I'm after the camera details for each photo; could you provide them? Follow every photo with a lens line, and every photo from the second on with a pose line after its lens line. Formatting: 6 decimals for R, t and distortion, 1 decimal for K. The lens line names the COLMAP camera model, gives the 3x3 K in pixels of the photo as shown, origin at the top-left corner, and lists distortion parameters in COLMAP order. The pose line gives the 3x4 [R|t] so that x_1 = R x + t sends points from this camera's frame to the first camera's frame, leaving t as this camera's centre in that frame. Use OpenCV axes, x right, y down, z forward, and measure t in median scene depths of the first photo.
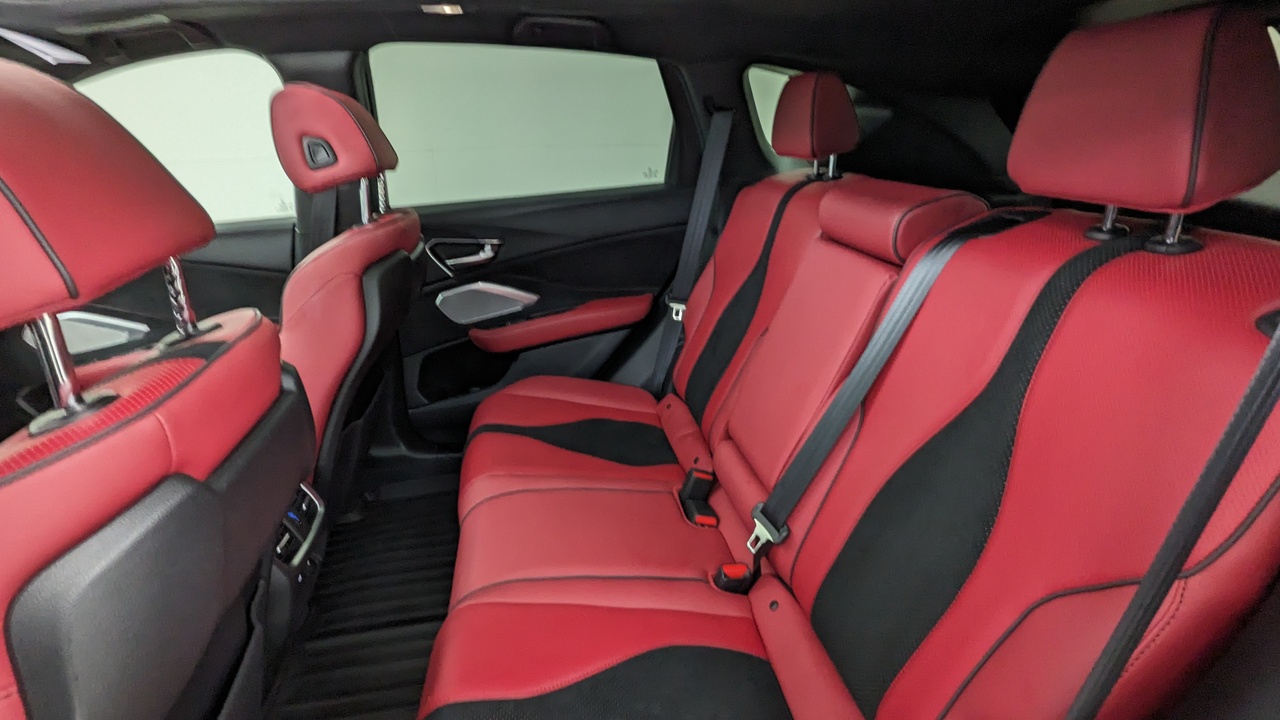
lens RADIAL K [[607.7, 0, 640.0], [0, 607.7, 360.0], [0, 0, 1]] dist [0.000022, -0.000047]
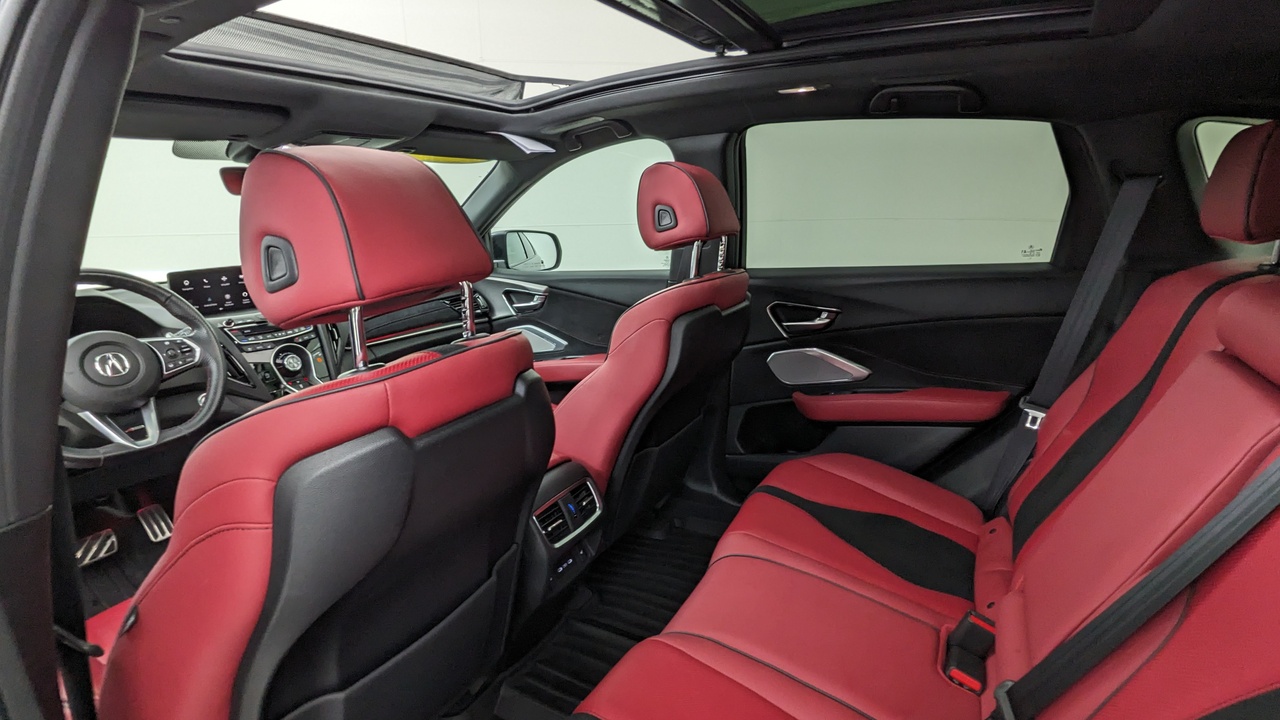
lens RADIAL K [[610.7, 0, 640.0], [0, 610.7, 360.0], [0, 0, 1]] dist [0.002504, -0.000383]
pose [[0.779894, 0.163188, -0.604264, 0.139369], [-0.226811, 0.973482, -0.029835, -0.014812], [0.583371, 0.160321, 0.796226, 0.040885]]
